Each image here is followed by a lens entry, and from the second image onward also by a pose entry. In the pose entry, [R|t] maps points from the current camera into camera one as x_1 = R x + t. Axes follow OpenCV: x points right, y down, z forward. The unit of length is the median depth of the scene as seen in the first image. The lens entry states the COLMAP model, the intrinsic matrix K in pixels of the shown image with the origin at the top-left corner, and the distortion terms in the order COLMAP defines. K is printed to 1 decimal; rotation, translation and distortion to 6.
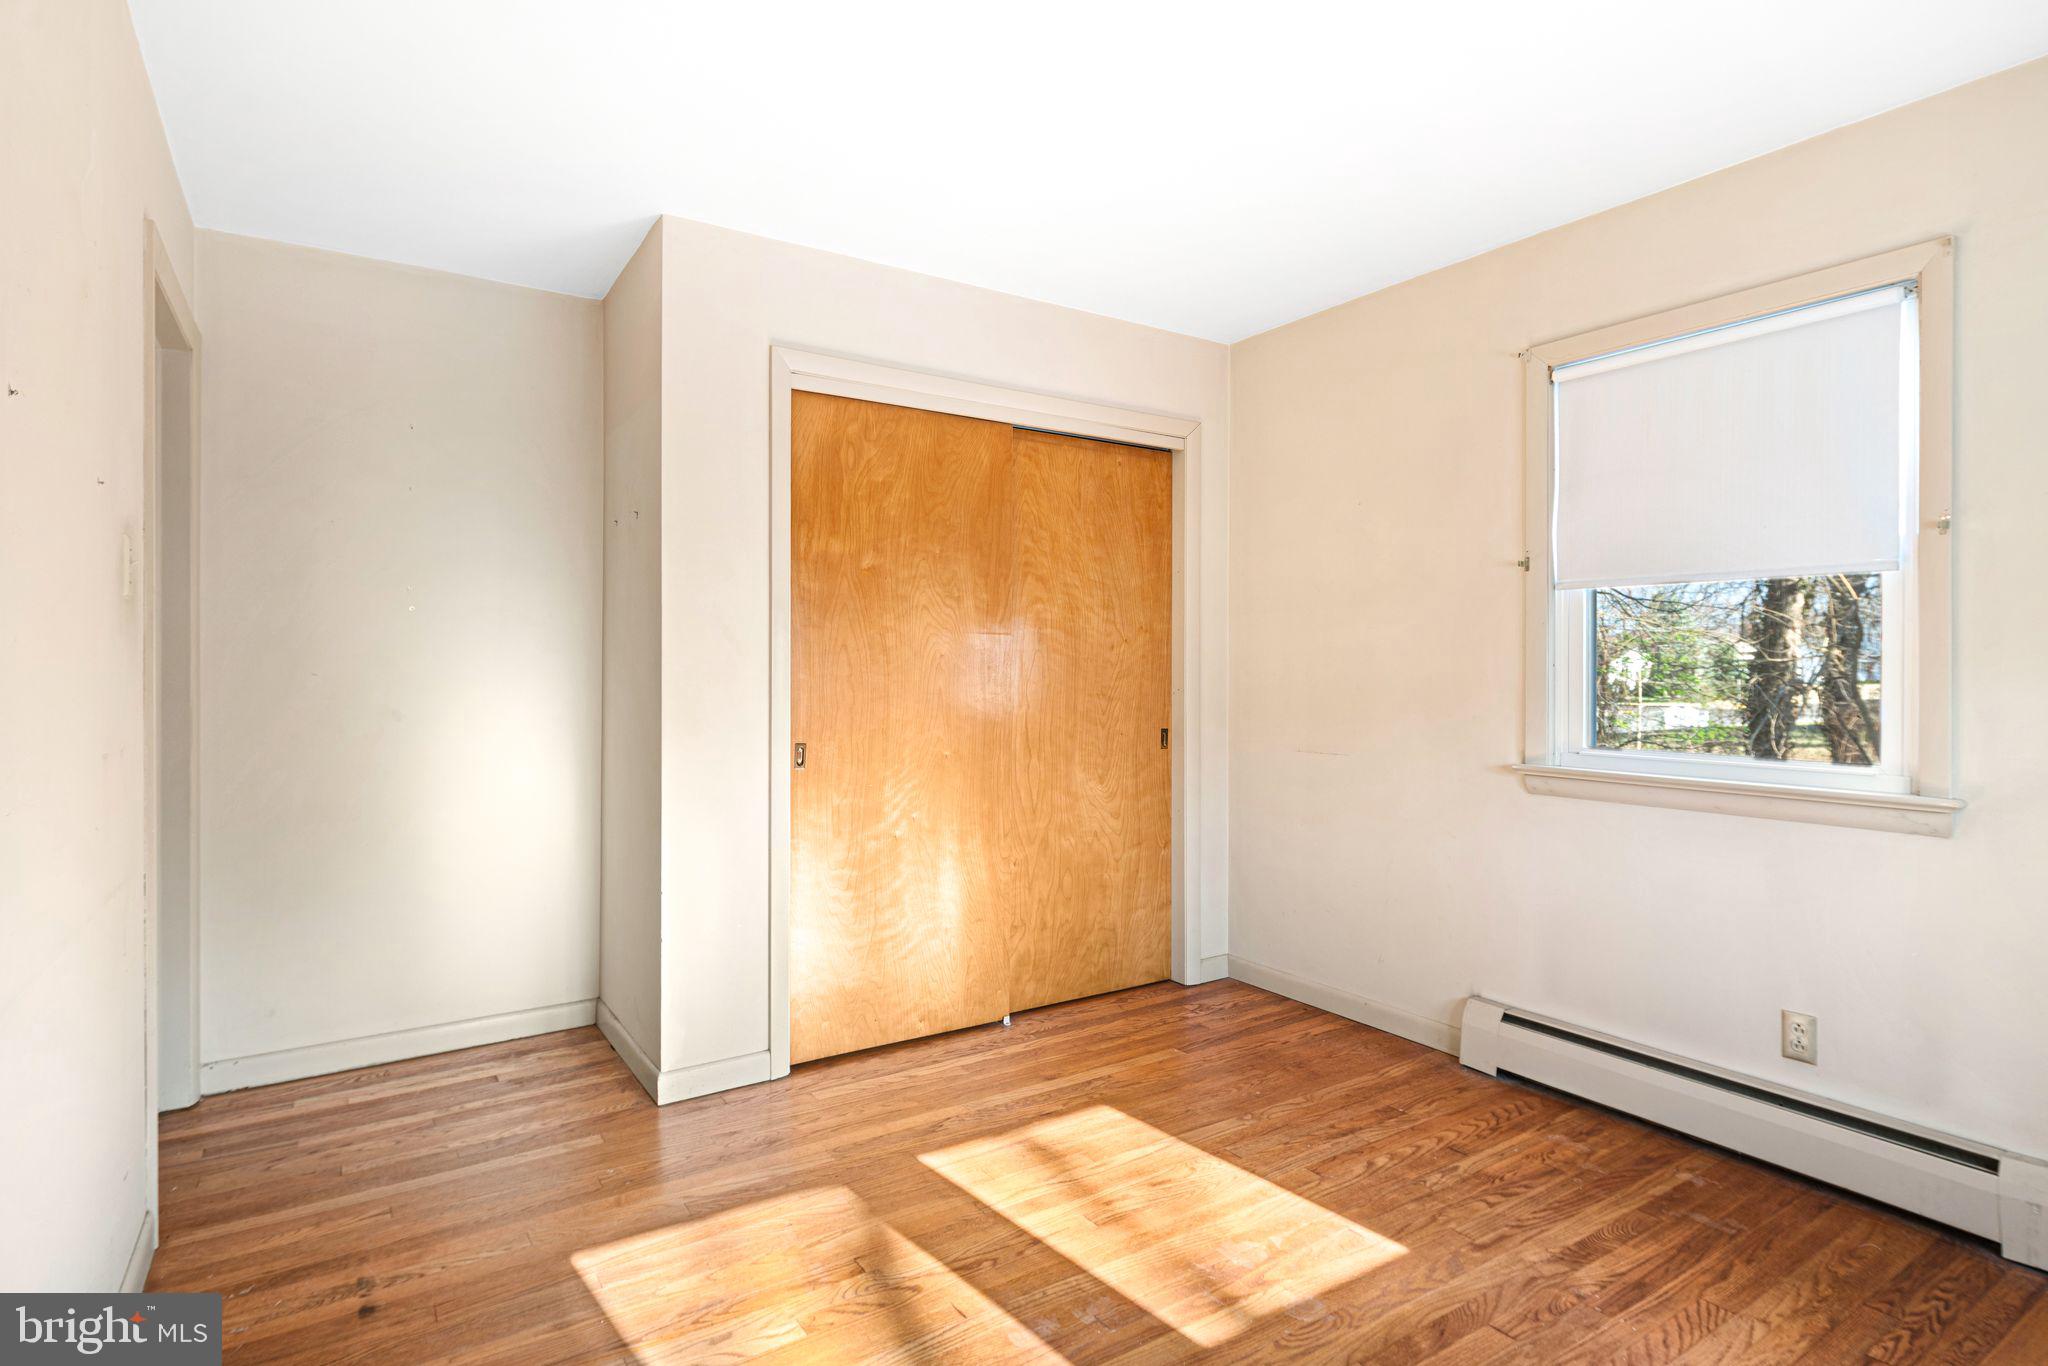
lens RADIAL K [[1033.8, 0, 1013.9], [0, 1033.8, 676.2], [0, 0, 1]] dist [-0.000171, -0.001742]
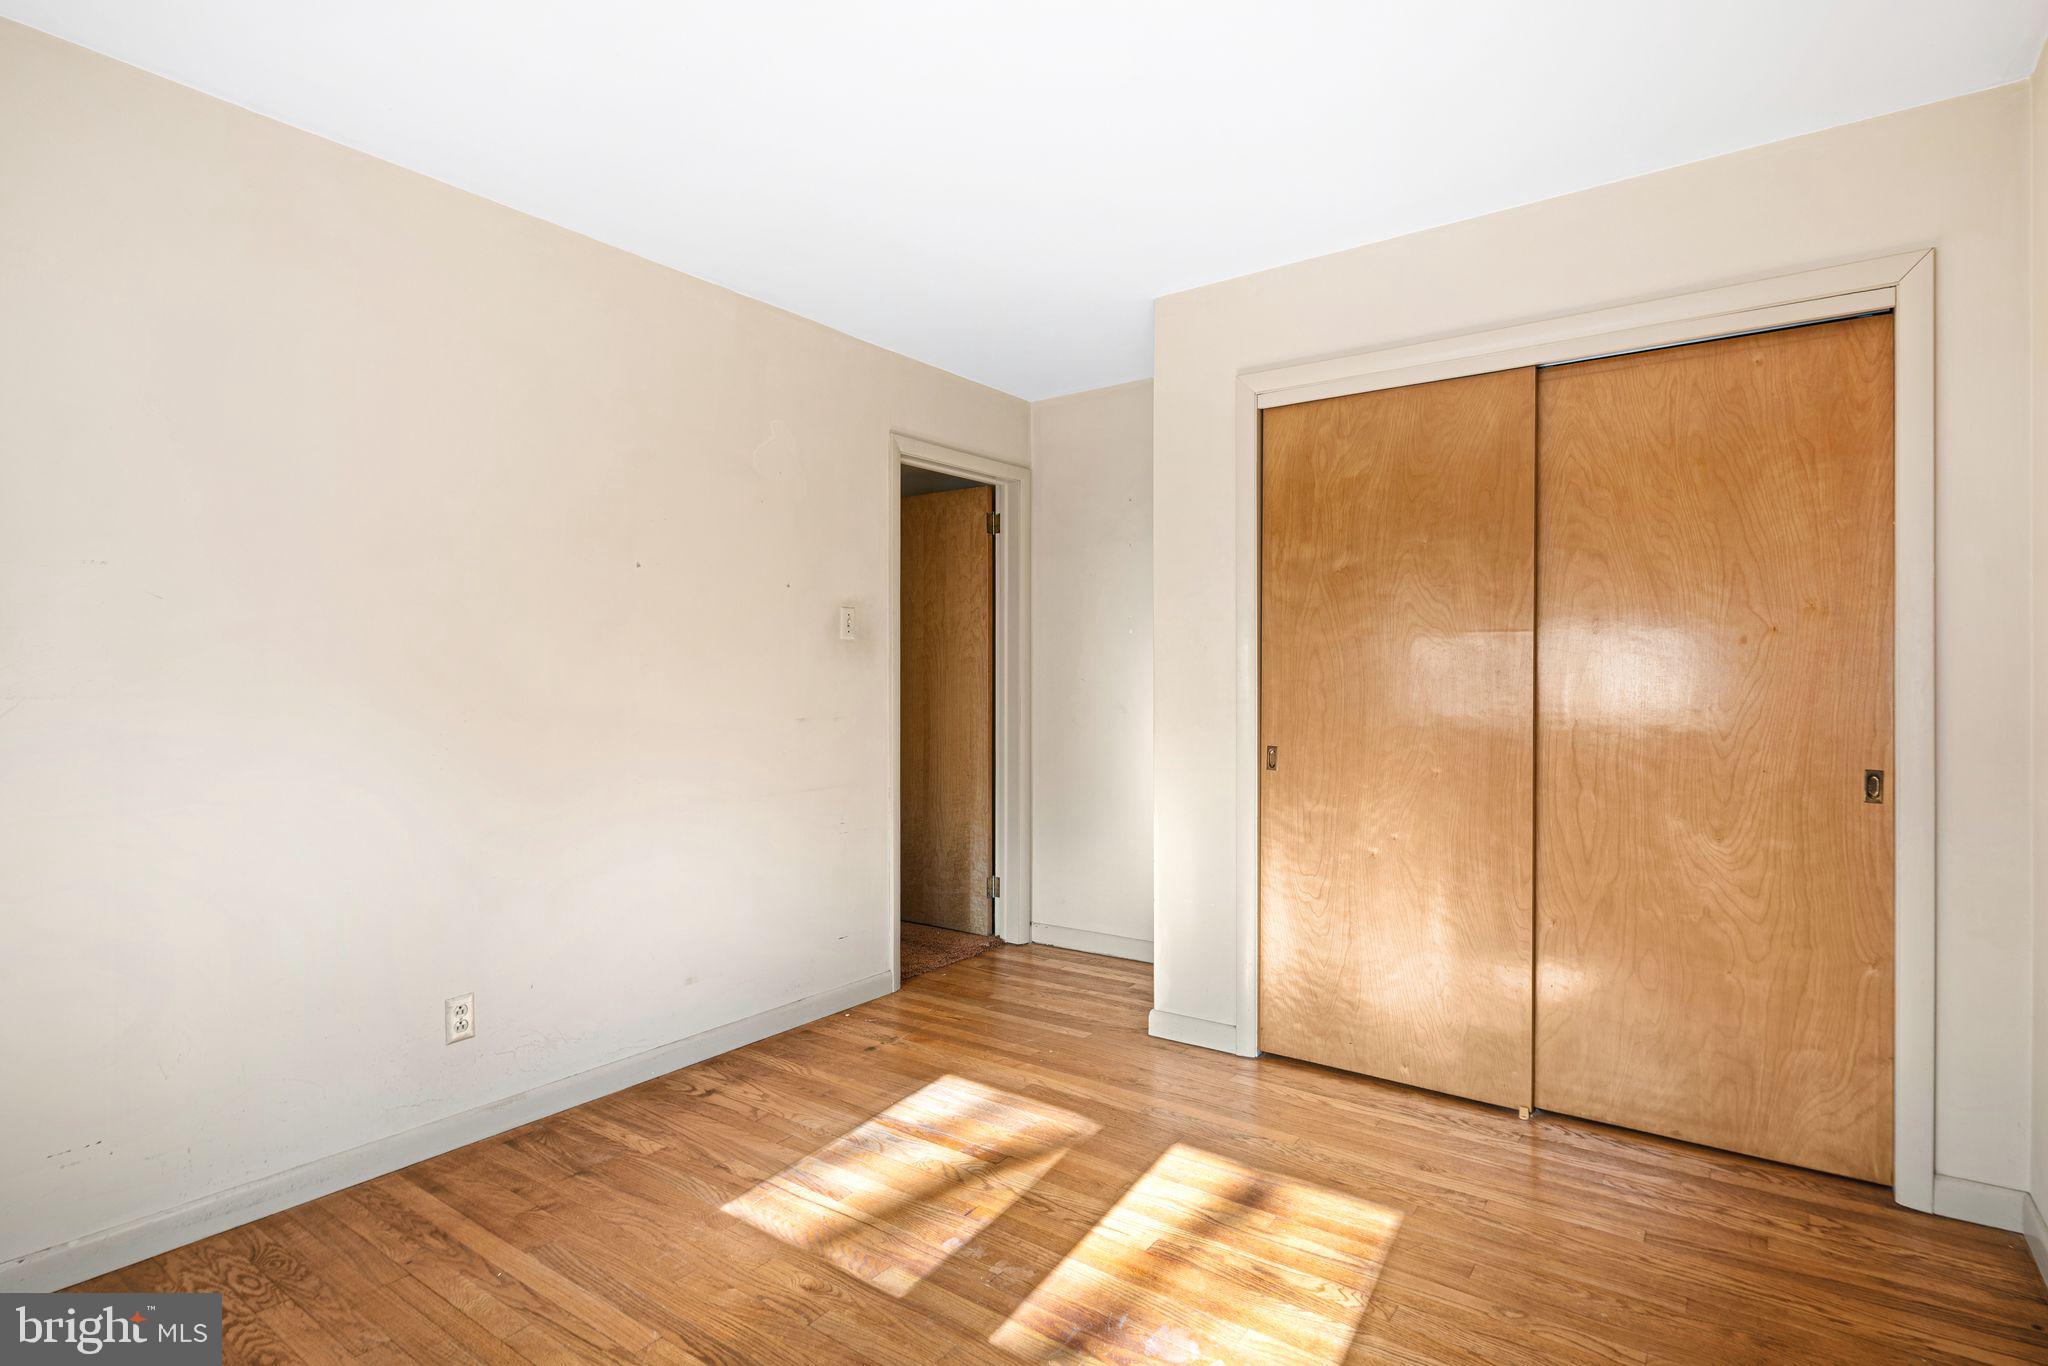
lens RADIAL K [[1033.8, 0, 1013.8], [0, 1033.8, 680.9], [0, 0, 1]] dist [-0.000171, -0.001742]
pose [[0.349165, 0.001763, -0.937060, 0.658877], [-0.004694, 0.999989, 0.000132, 0.000529], [0.937050, 0.004352, 0.349169, 0.380784]]
